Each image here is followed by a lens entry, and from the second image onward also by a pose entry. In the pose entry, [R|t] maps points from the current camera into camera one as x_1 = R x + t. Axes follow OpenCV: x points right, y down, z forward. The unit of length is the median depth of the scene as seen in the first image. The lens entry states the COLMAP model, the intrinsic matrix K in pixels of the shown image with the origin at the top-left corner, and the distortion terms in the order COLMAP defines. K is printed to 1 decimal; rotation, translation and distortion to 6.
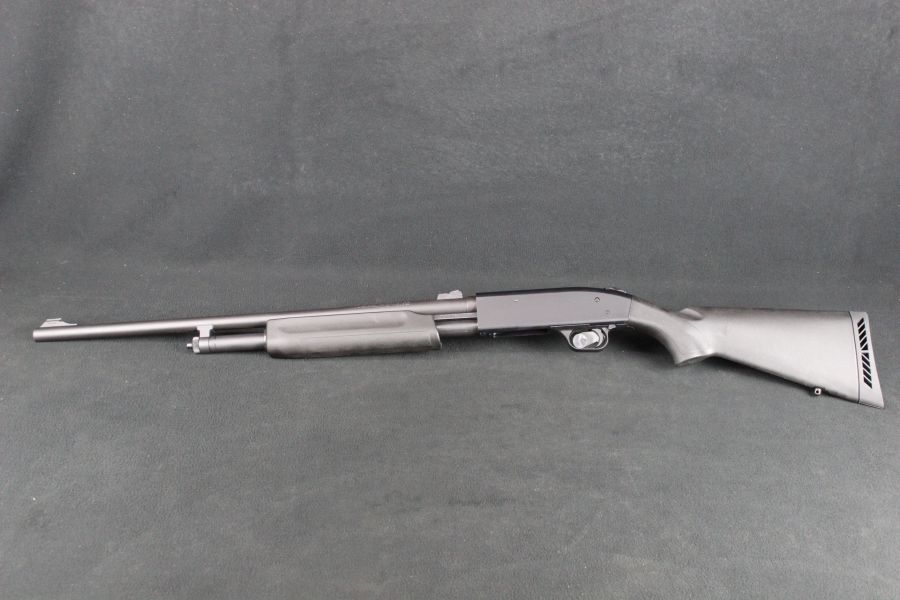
lens RADIAL K [[1069.6, 0, 450.9], [0, 1069.6, 293.5], [0, 0, 1]] dist [-0.070054, 0.000000]
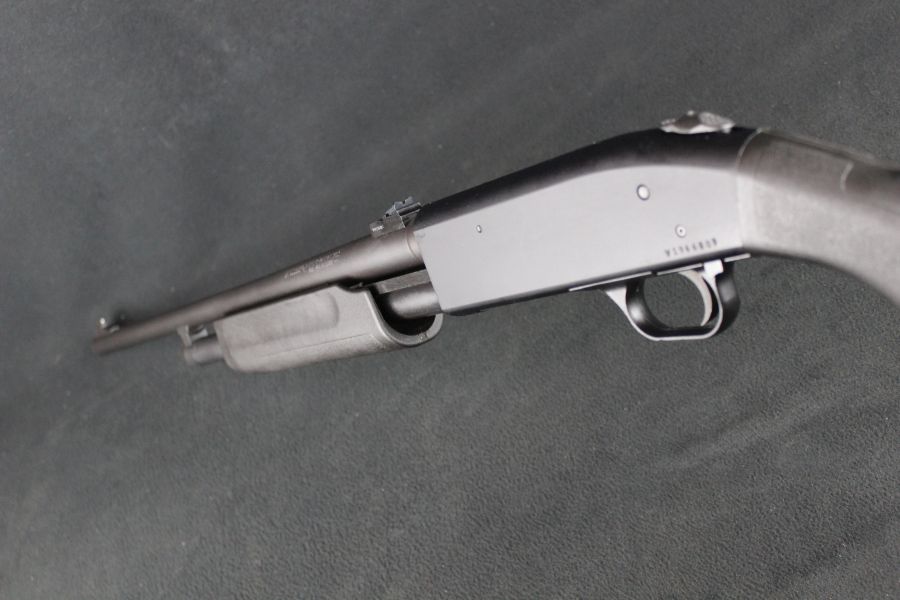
lens RADIAL K [[1069.6, 0, 452.7], [0, 1069.6, 293.2], [0, 0, 1]] dist [-0.070054, 0.000000]
pose [[0.810896, -0.498676, -0.306219, 0.072937], [0.567261, 0.798381, 0.201999, -0.063881], [0.143748, -0.337506, 0.930283, 0.488095]]
